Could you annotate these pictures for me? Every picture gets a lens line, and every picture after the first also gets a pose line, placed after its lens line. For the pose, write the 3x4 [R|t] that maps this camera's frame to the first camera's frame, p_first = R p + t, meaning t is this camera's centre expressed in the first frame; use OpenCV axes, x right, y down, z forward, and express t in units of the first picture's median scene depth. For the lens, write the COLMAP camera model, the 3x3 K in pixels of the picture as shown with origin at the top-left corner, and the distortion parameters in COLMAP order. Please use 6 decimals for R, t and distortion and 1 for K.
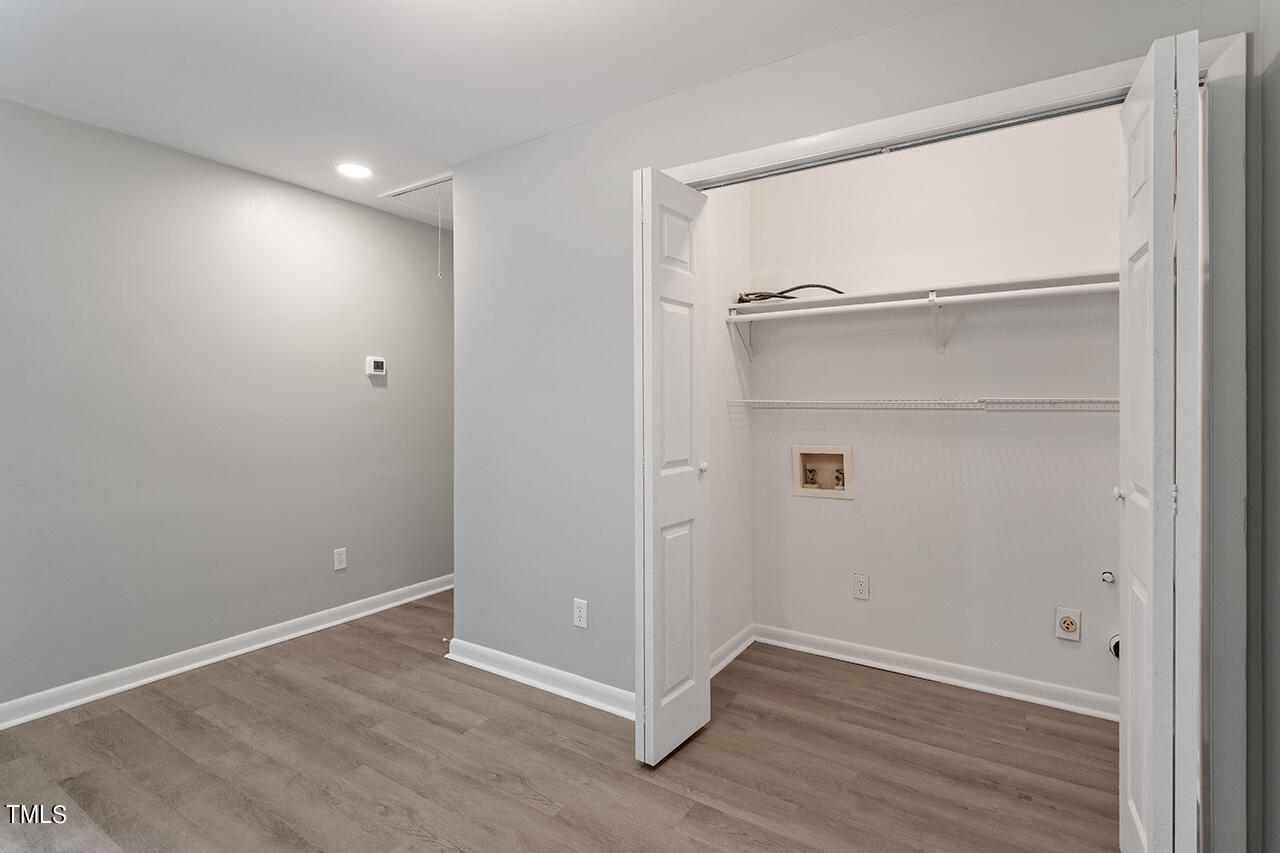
lens RADIAL K [[609.8, 0, 640.4], [0, 609.8, 403.4], [0, 0, 1]] dist [0.002555, 0.000434]
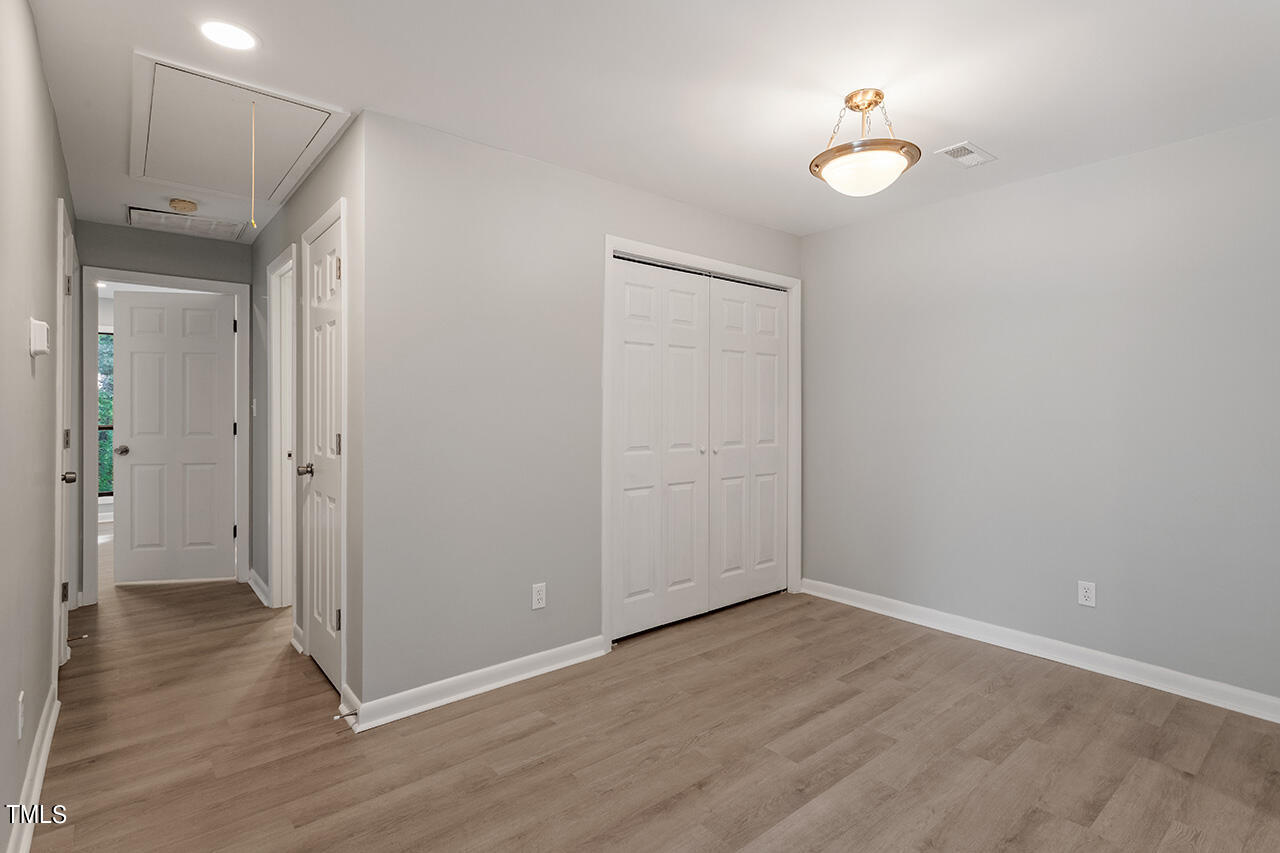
lens RADIAL K [[616.2, 0, 639.9], [0, 616.2, 413.5], [0, 0, 1]] dist [0.003651, 0.000594]
pose [[0.291284, 0.001579, 0.956635, -1.206626], [-0.004127, 0.999991, -0.000393, 0.011942], [-0.956628, -0.003833, 0.291288, 0.536989]]
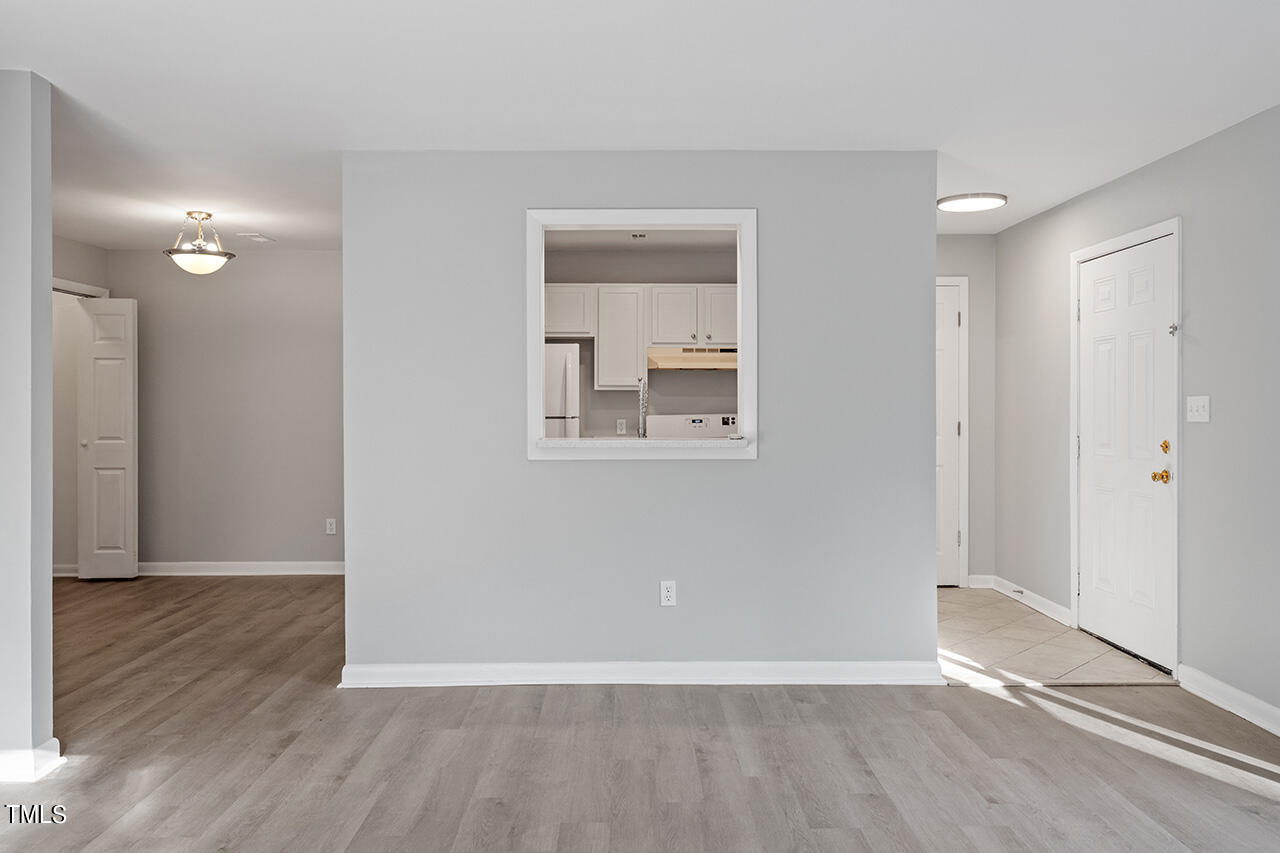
lens RADIAL K [[989.2, 0, 640.2], [0, 989.2, 407.9], [0, 0, 1]] dist [0.080238, 0.000269]
pose [[-0.554675, 0.002177, 0.832064, -2.678233], [0.000707, 0.999997, -0.002145, -0.000493], [-0.832067, -0.000601, -0.554676, 0.913723]]
